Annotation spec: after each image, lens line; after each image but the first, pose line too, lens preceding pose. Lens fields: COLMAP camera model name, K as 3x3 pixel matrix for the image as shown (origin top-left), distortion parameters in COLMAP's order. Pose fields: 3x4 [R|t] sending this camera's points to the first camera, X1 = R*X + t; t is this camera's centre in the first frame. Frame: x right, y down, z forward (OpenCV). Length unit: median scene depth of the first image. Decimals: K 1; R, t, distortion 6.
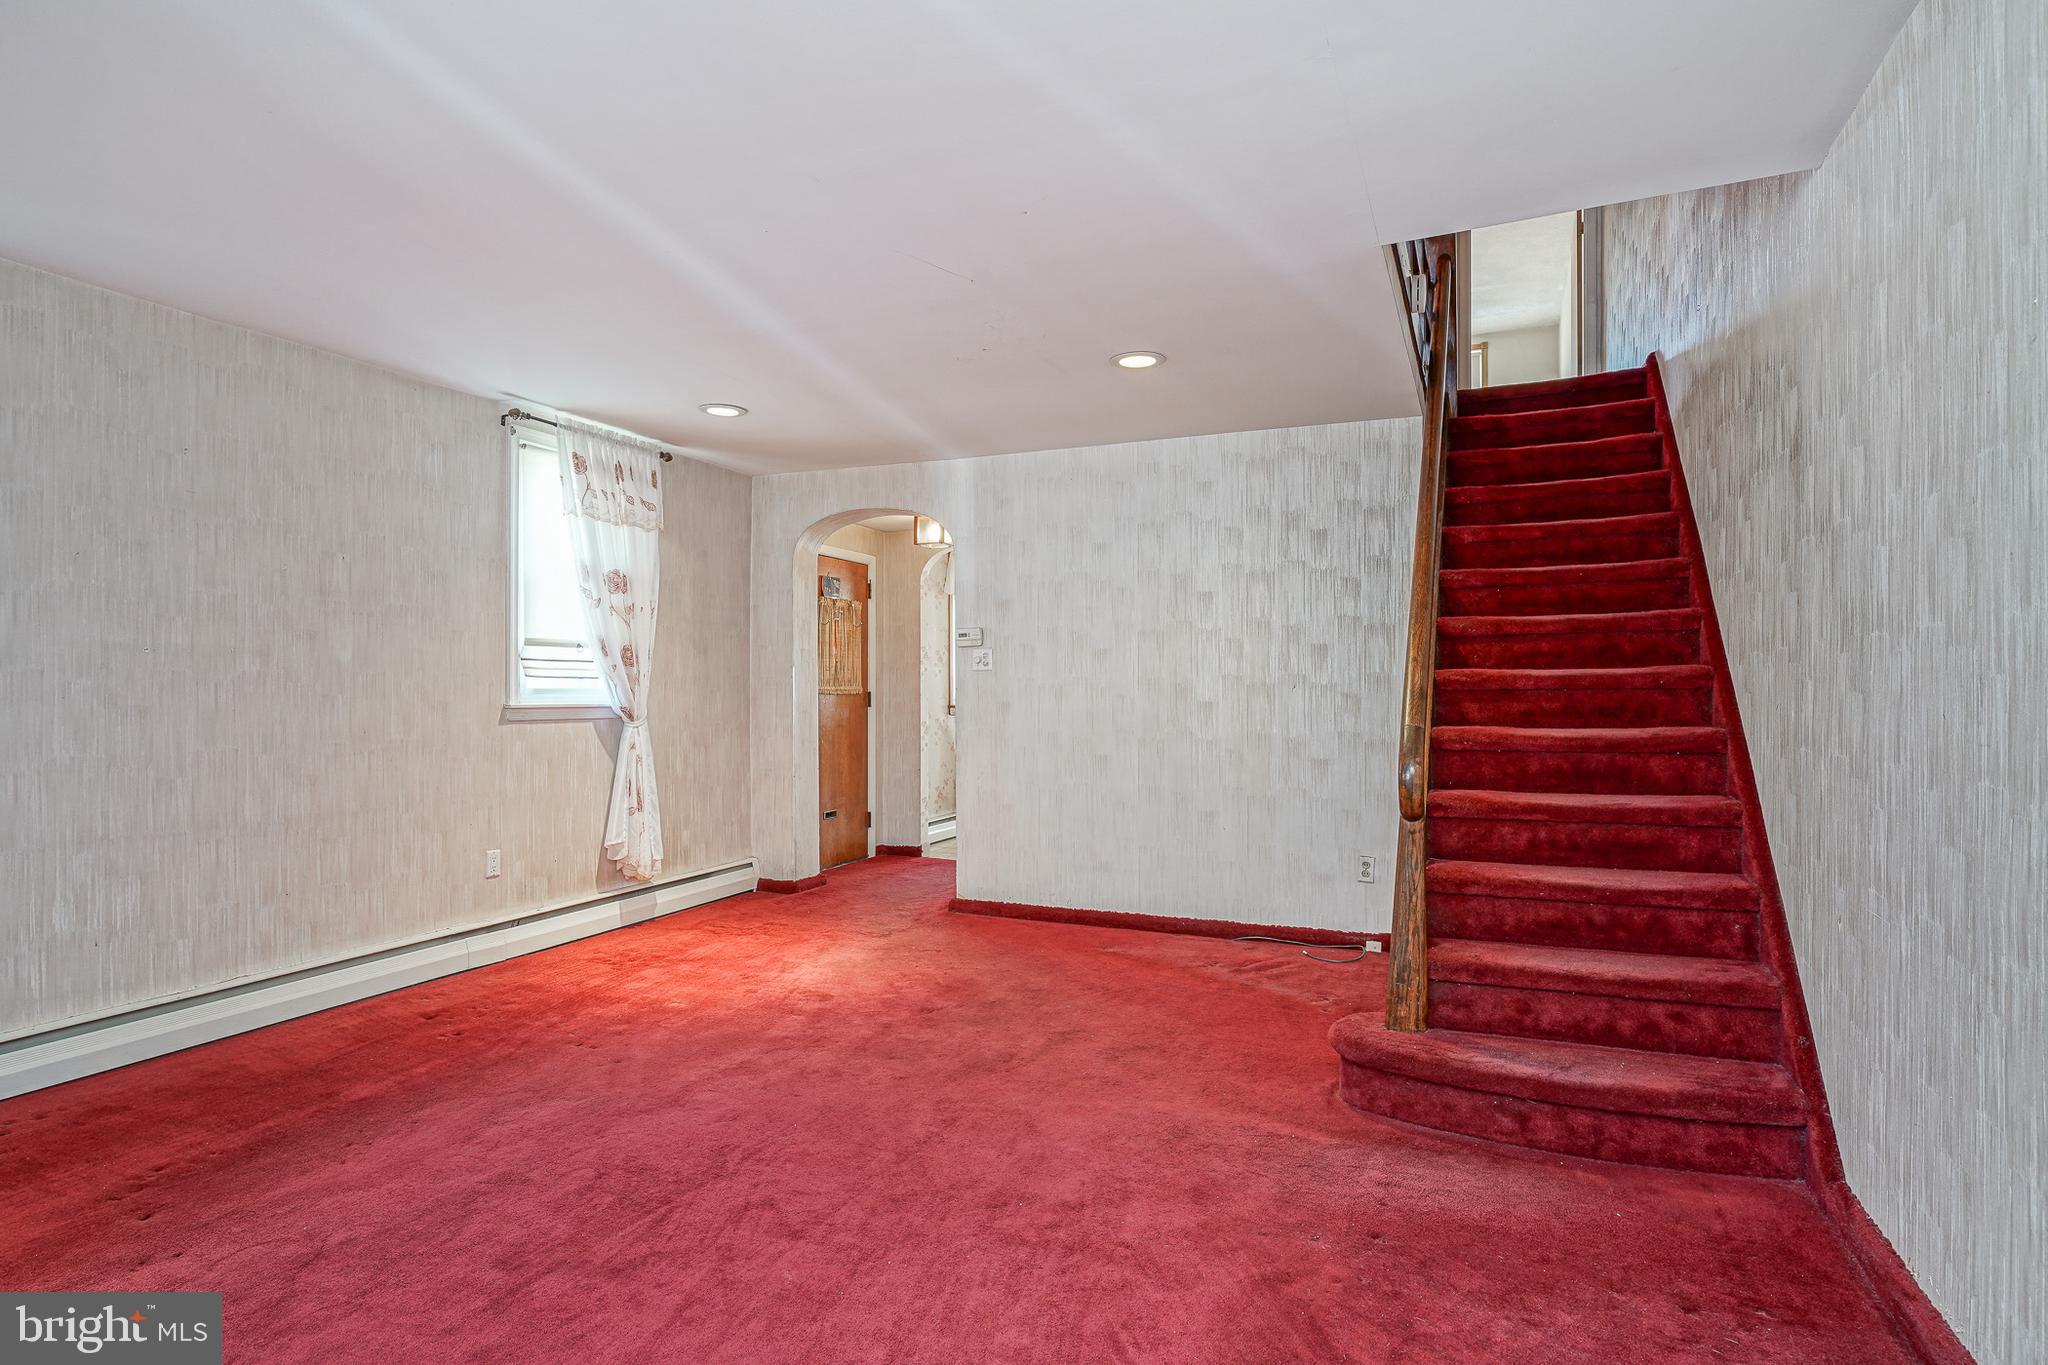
lens RADIAL K [[1089.8, 0, 1020.3], [0, 1089.8, 691.3], [0, 0, 1]] dist [-0.009550, 0.004298]
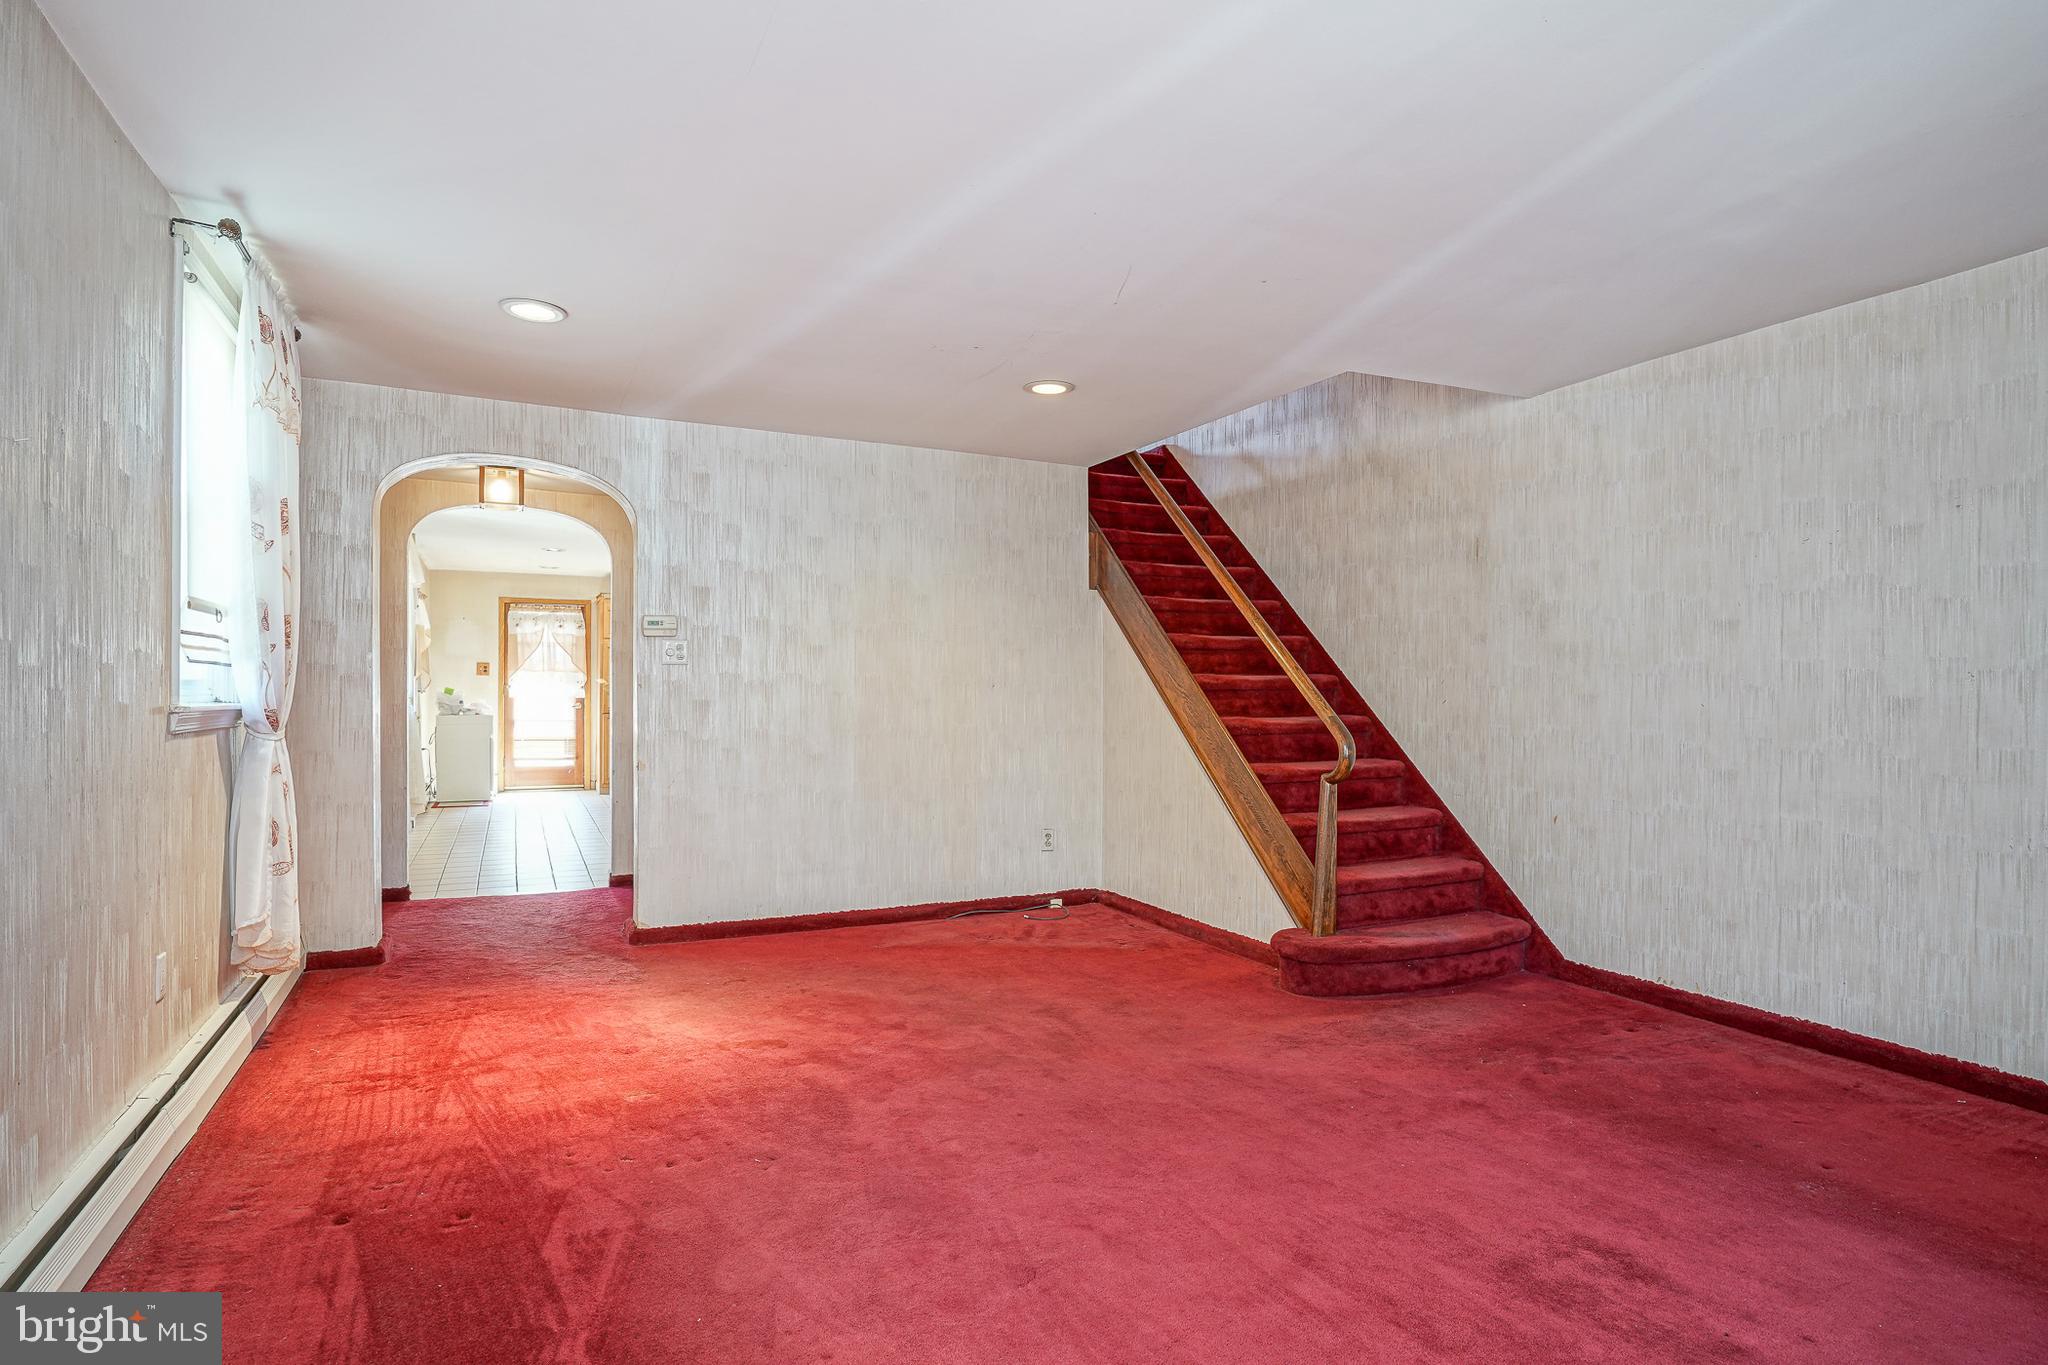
lens RADIAL K [[1089.8, 0, 1022.5], [0, 1089.8, 684.9], [0, 0, 1]] dist [-0.009550, 0.004298]
pose [[0.646200, 0.007724, 0.763129, -0.743641], [-0.004993, 0.999970, -0.005893, 0.001193], [-0.763152, -0.000002, 0.646219, 0.306438]]
